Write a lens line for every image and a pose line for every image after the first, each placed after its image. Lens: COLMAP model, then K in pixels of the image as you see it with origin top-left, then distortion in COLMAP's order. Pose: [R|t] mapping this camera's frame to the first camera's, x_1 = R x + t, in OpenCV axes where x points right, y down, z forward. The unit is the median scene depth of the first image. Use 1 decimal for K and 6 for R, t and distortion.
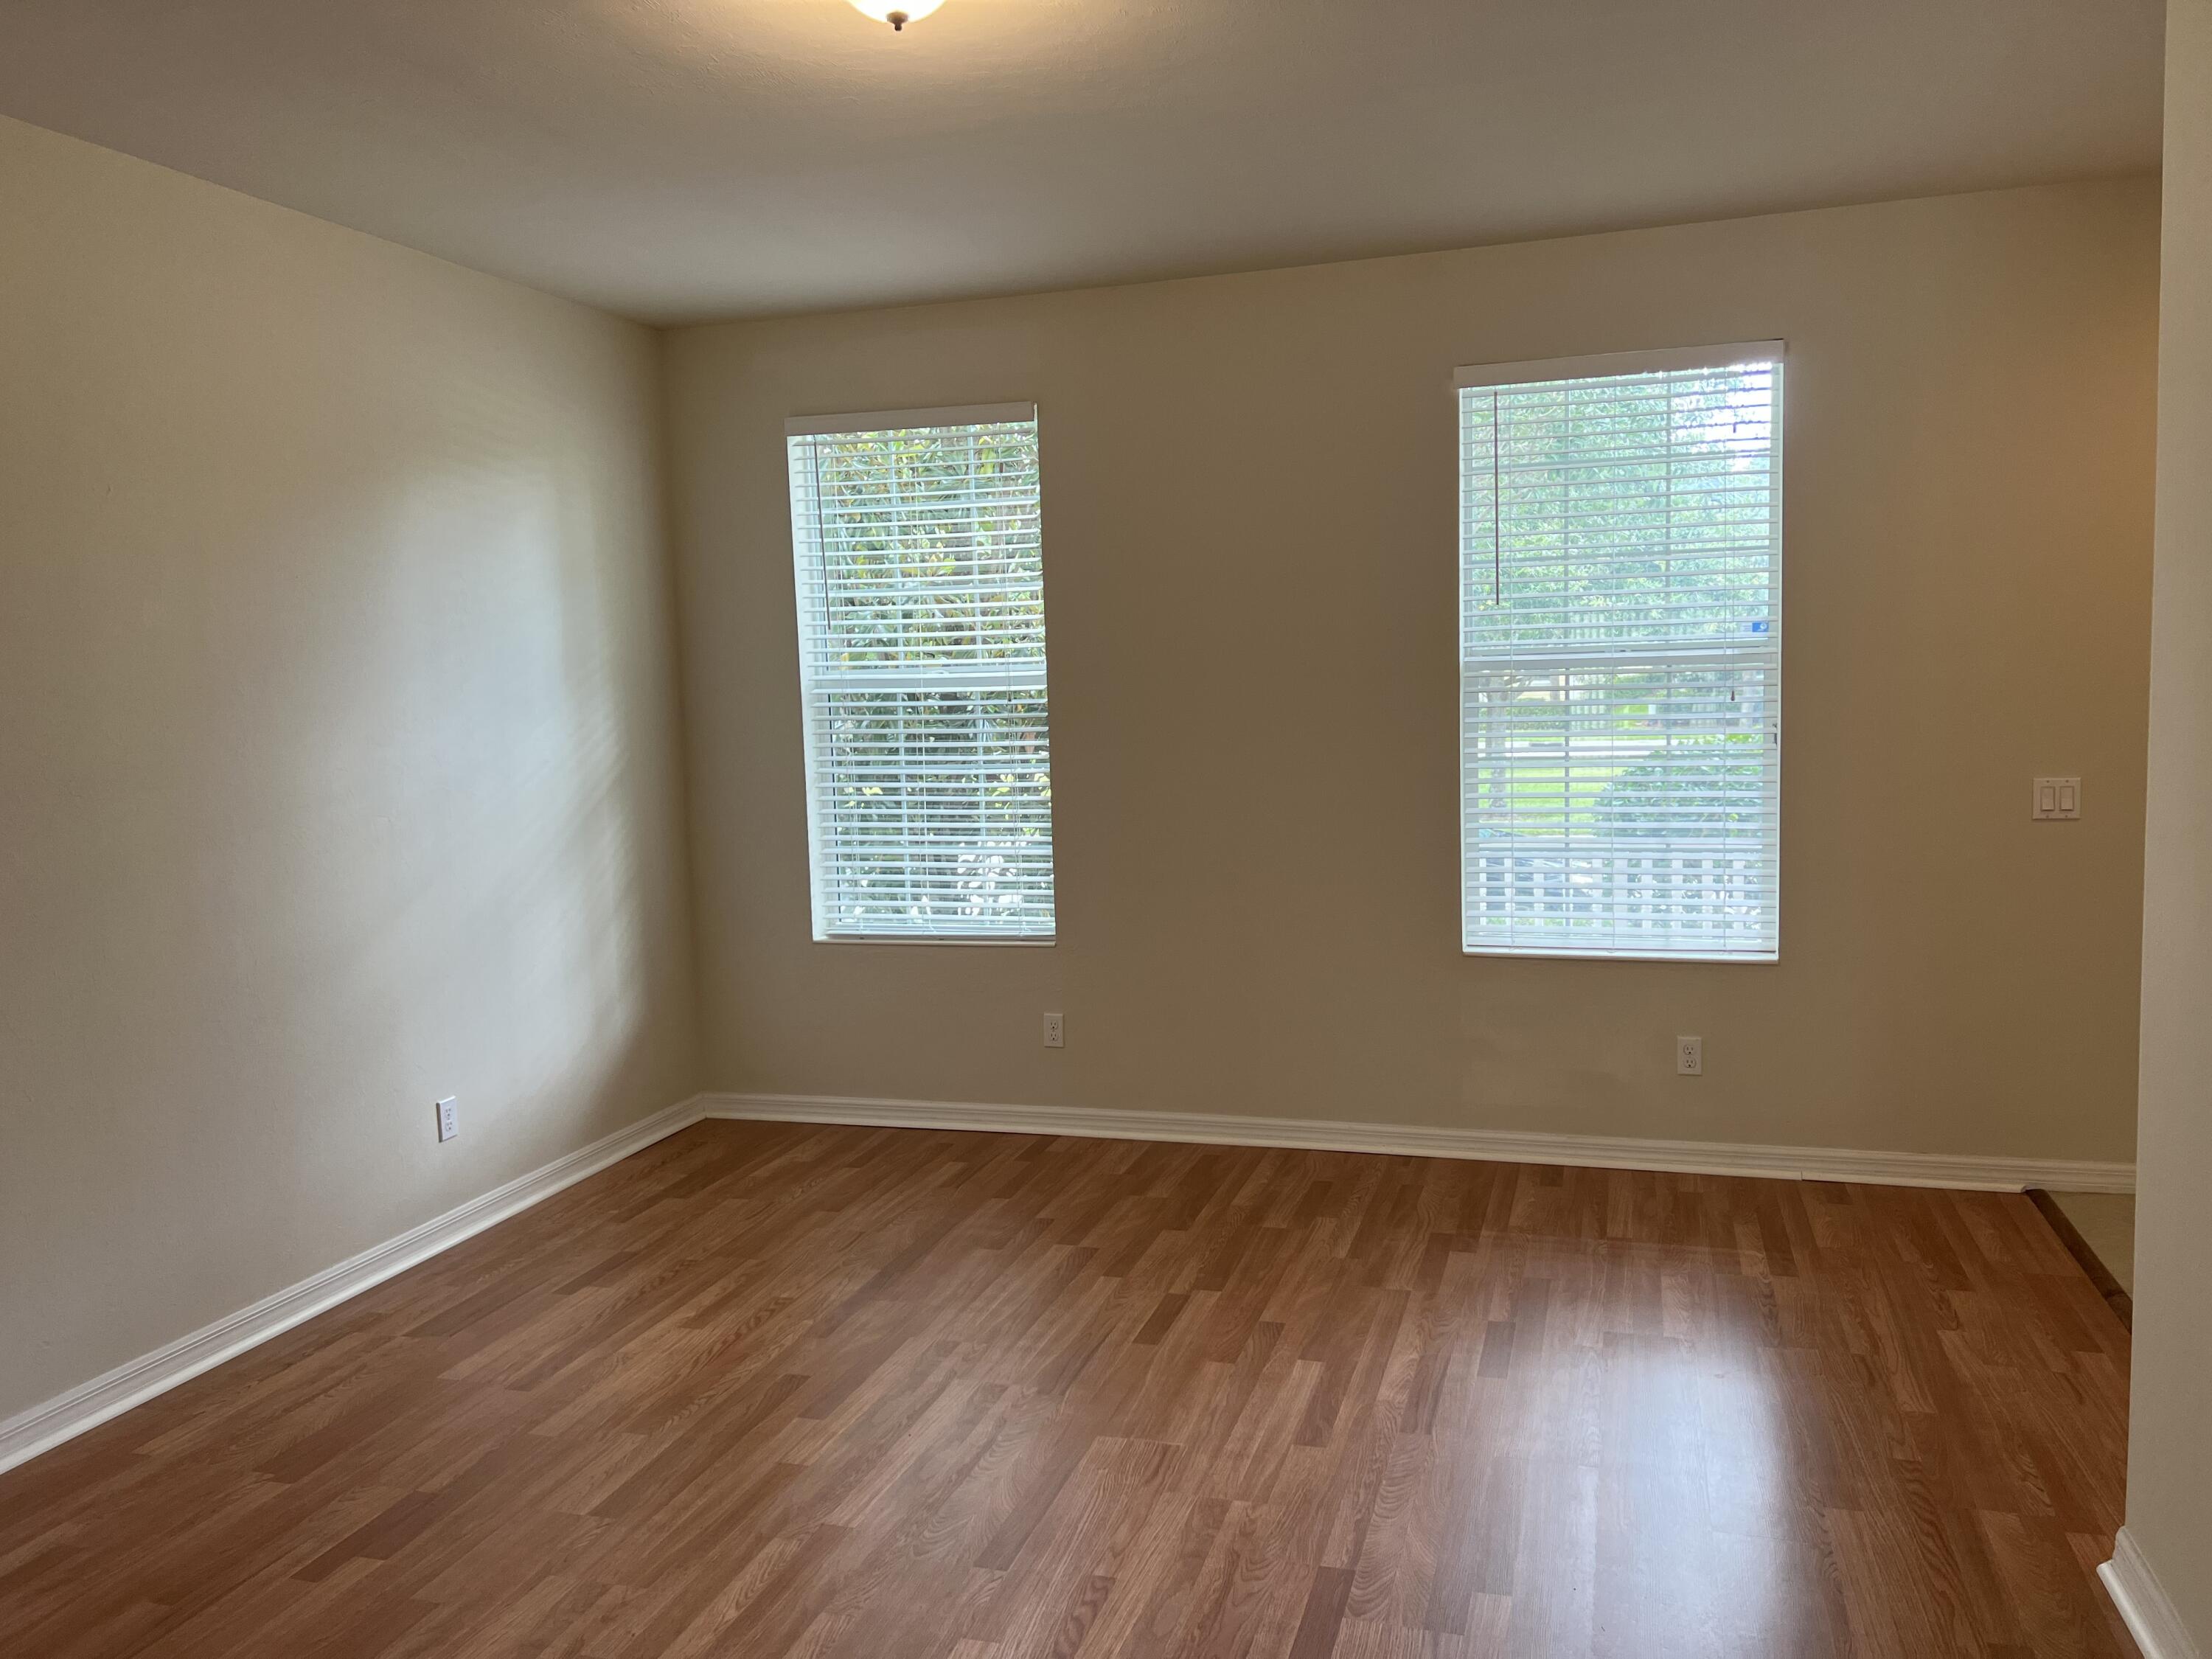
lens RADIAL K [[1676.6, 0, 1104.6], [0, 1676.6, 826.6], [0, 0, 1]] dist [0.050368, -0.023723]
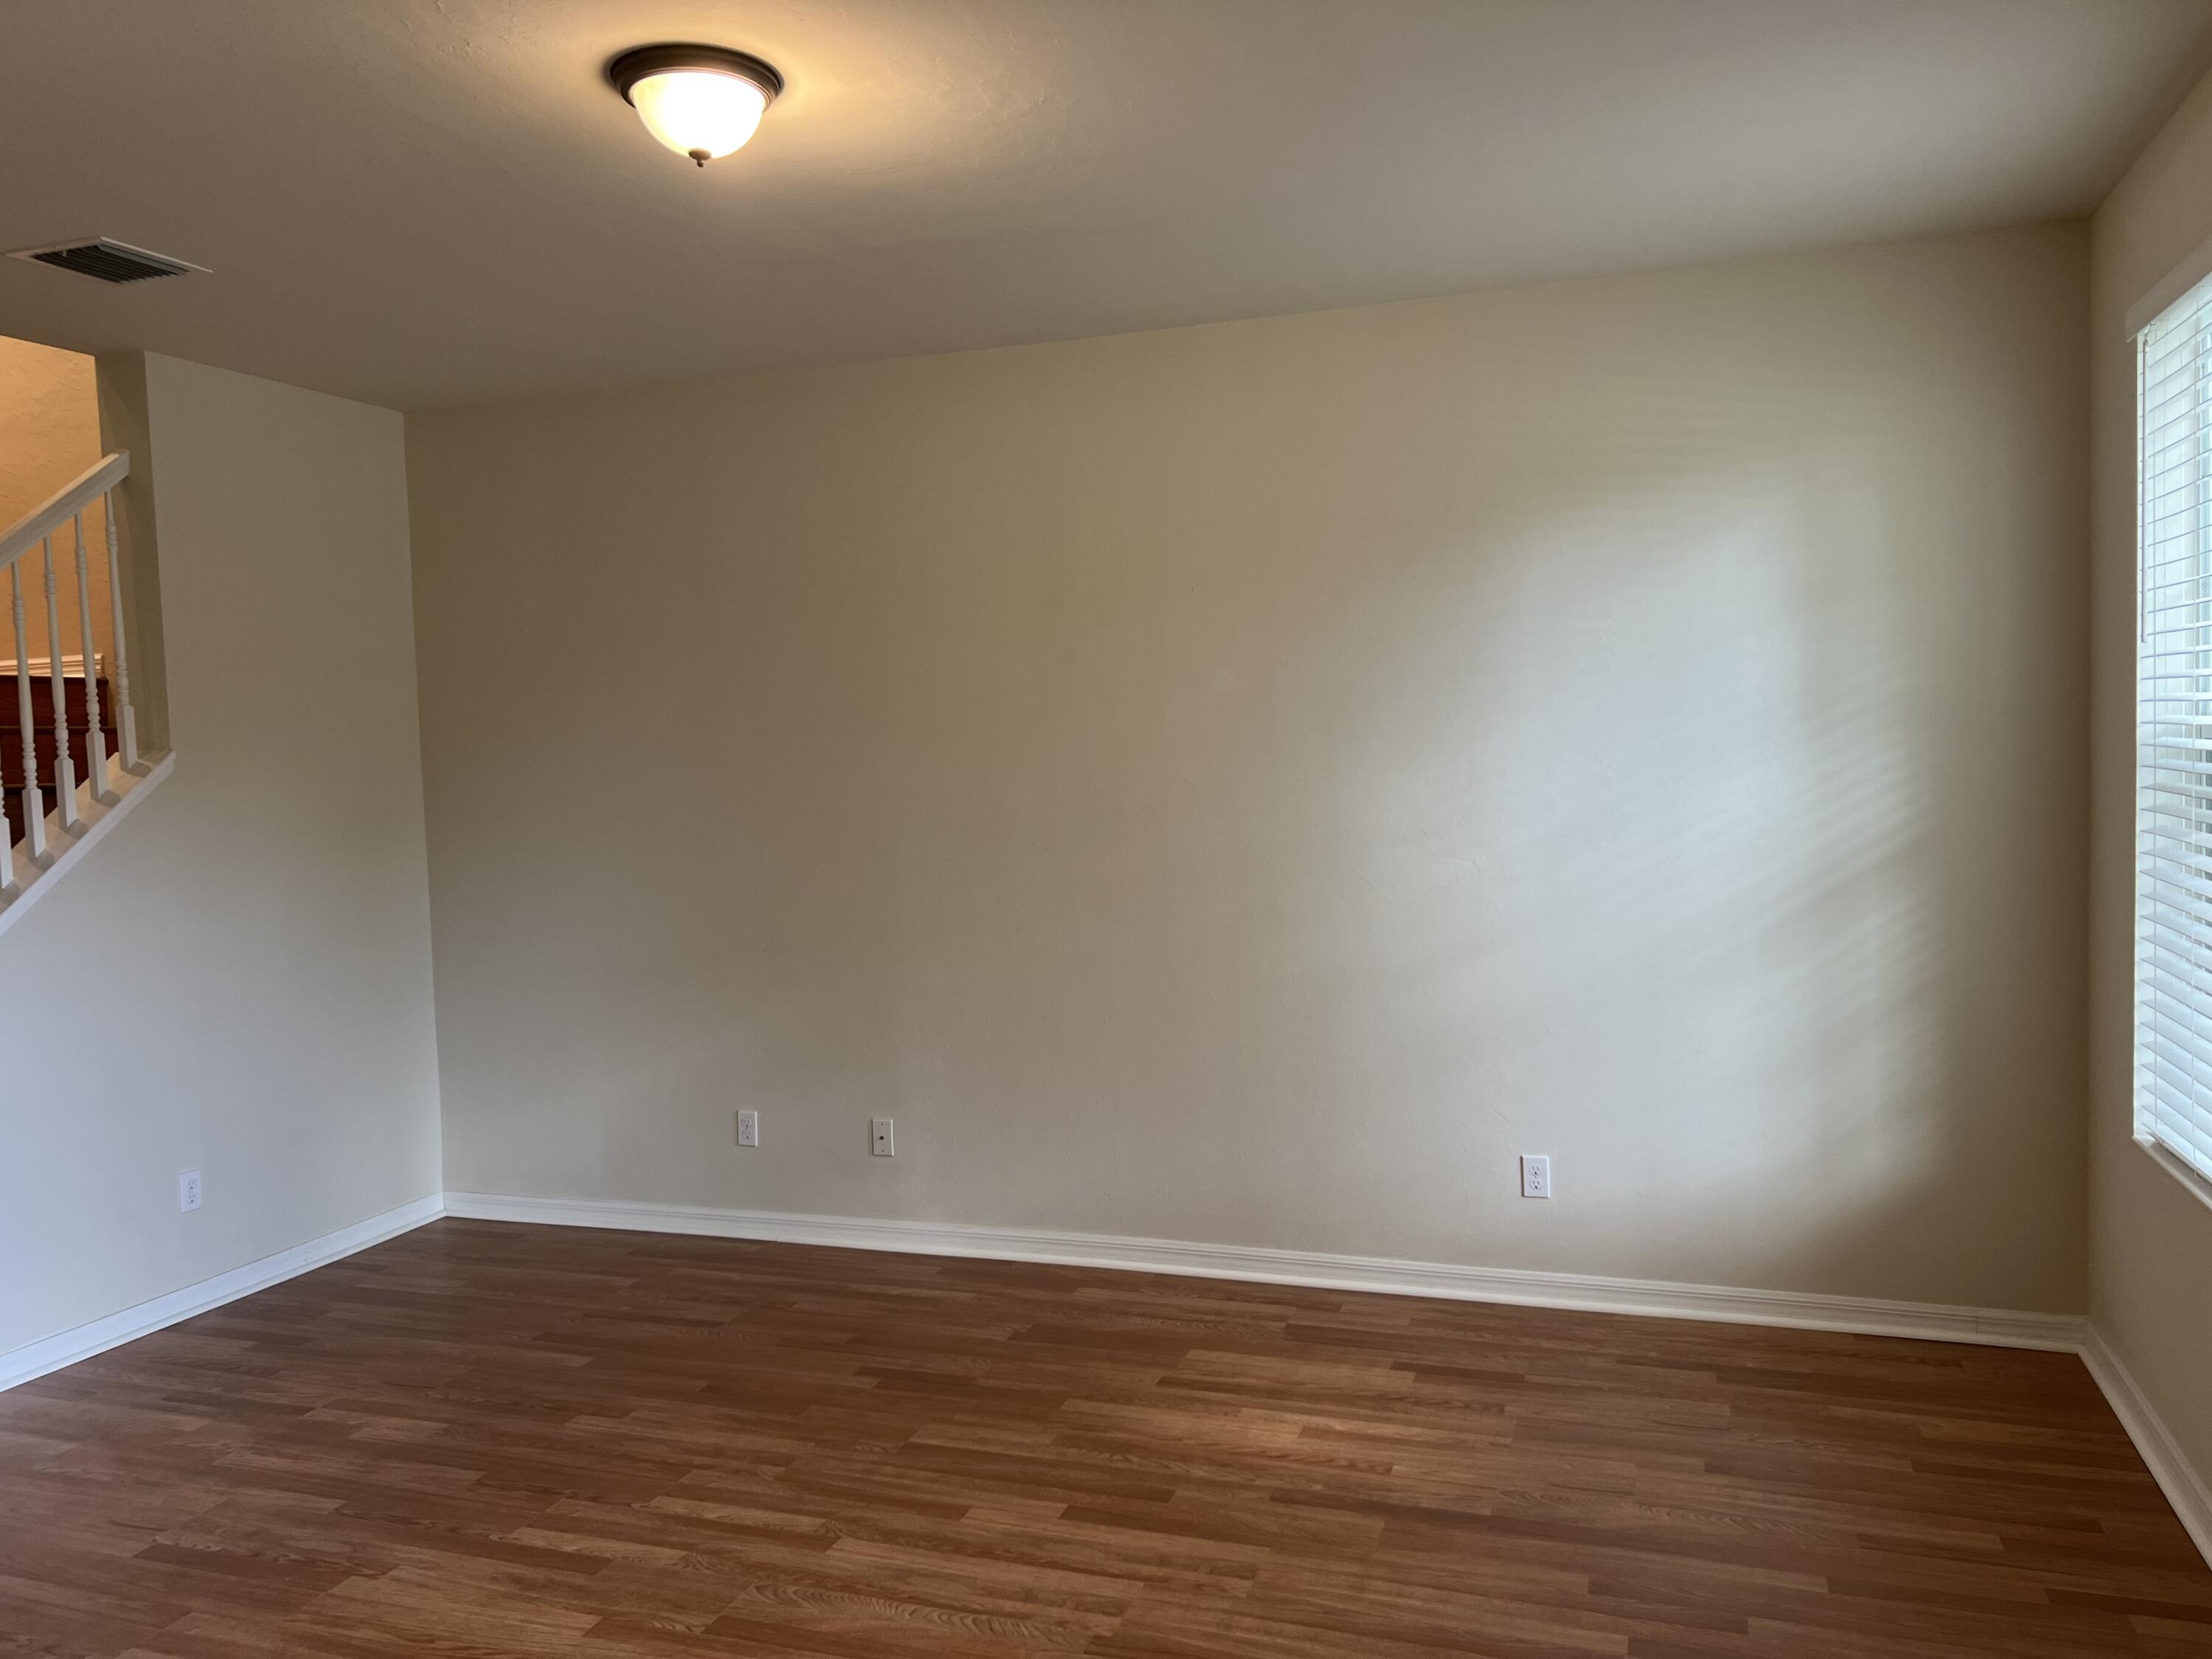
lens RADIAL K [[1676.6, 0, 1100.0], [0, 1676.6, 830.5], [0, 0, 1]] dist [0.050368, -0.023723]
pose [[-0.035569, 0.087864, -0.995497, 0.599053], [-0.064015, 0.993882, 0.090009, -0.101755], [0.997315, 0.066928, -0.029727, 0.805936]]
